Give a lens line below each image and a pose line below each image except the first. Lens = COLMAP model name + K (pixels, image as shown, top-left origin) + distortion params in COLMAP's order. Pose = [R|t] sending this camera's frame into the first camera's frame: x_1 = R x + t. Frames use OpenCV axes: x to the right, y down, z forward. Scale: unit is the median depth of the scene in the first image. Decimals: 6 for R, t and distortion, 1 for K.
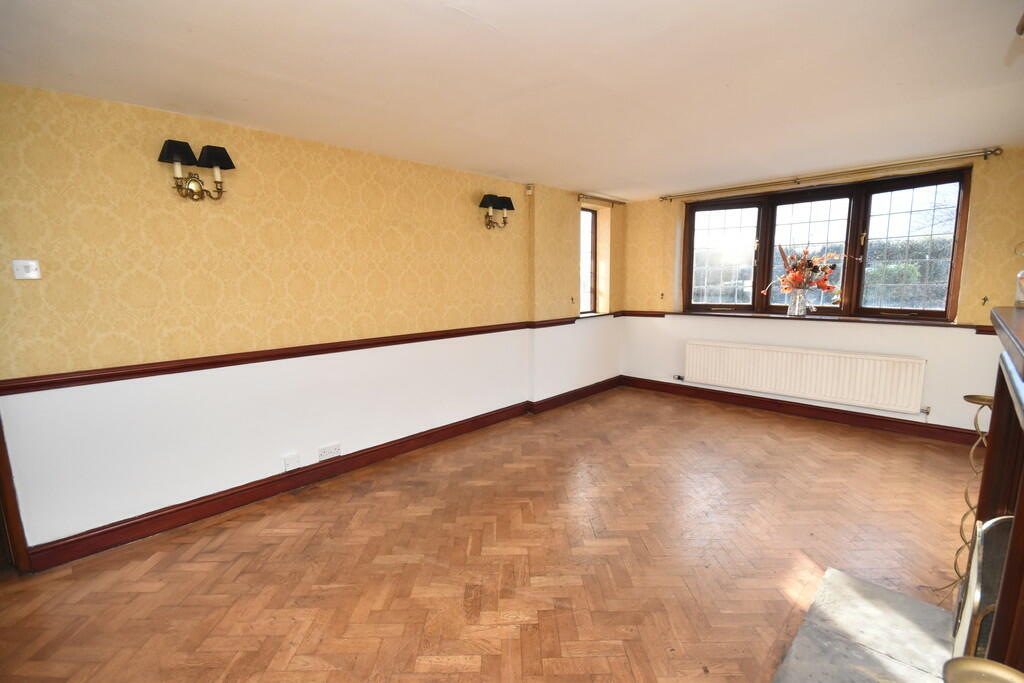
lens RADIAL K [[457.2, 0, 511.1], [0, 457.2, 346.8], [0, 0, 1]] dist [-0.001215, -0.000880]
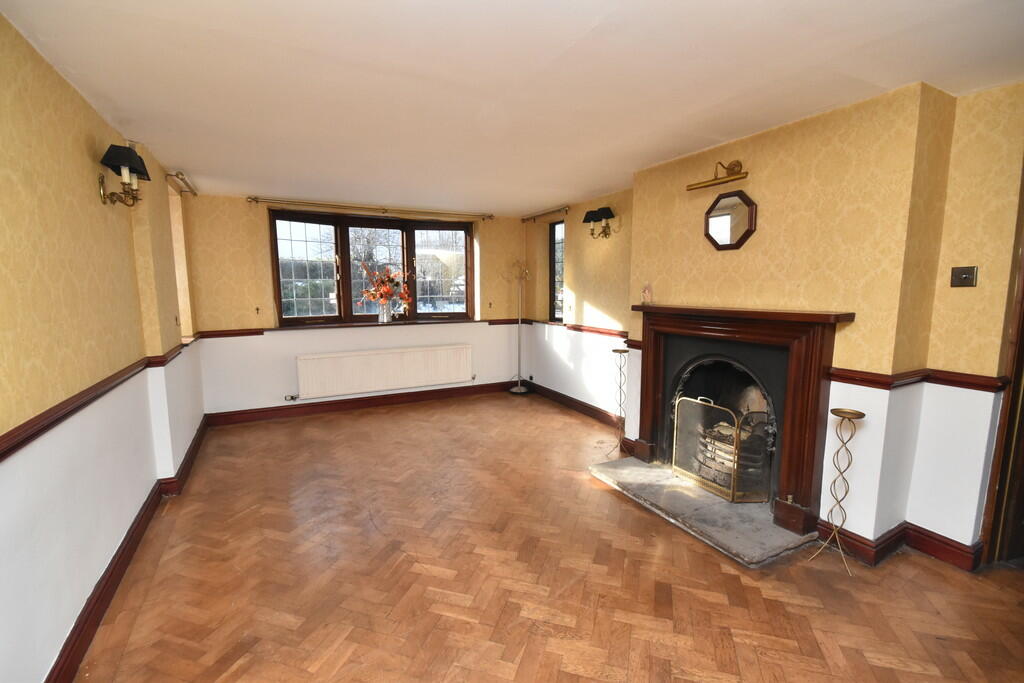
lens RADIAL K [[457.2, 0, 511.1], [0, 457.2, 346.8], [0, 0, 1]] dist [-0.001215, -0.000880]
pose [[0.298203, -0.110978, 0.948029, -0.421114], [0.136876, 0.987925, 0.072594, -0.047083], [-0.944637, 0.108115, 0.309793, 0.327824]]
